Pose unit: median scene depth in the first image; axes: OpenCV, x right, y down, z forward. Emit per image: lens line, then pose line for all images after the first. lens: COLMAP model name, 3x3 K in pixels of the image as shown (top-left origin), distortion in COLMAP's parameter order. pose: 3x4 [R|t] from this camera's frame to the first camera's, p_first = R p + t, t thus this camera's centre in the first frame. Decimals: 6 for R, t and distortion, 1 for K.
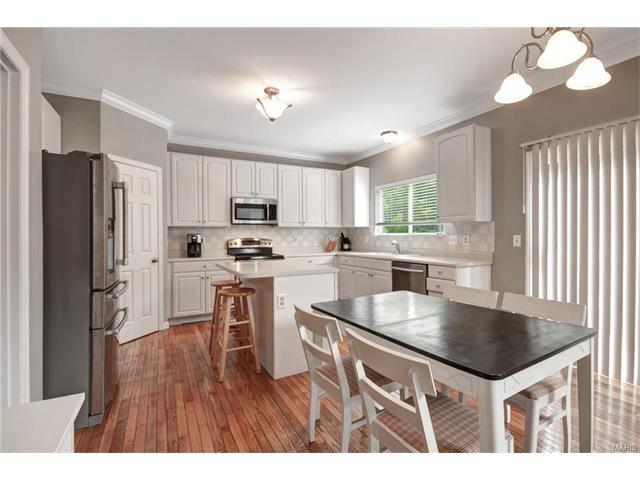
lens RADIAL K [[298.7, 0, 320.8], [0, 298.7, 240.3], [0, 0, 1]] dist [-0.003508, -0.000573]
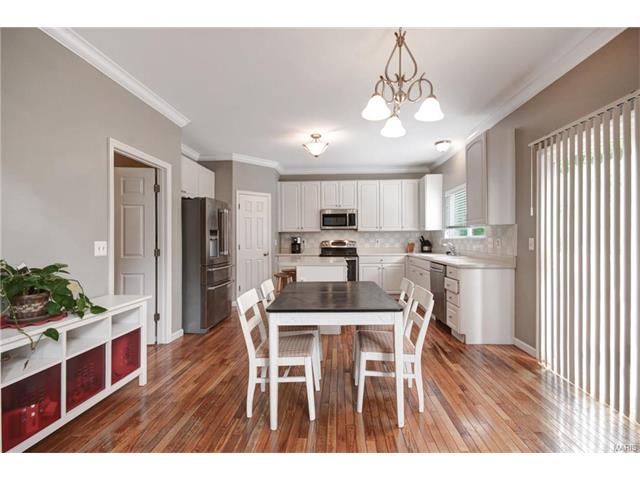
lens RADIAL K [[298.7, 0, 334.8], [0, 298.7, 240.2], [0, 0, 1]] dist [-0.003508, -0.000573]
pose [[0.853837, 0.004190, -0.520523, 0.450284], [-0.009175, 0.999933, -0.007002, 0.001458], [0.520459, 0.010755, 0.853819, -0.108261]]
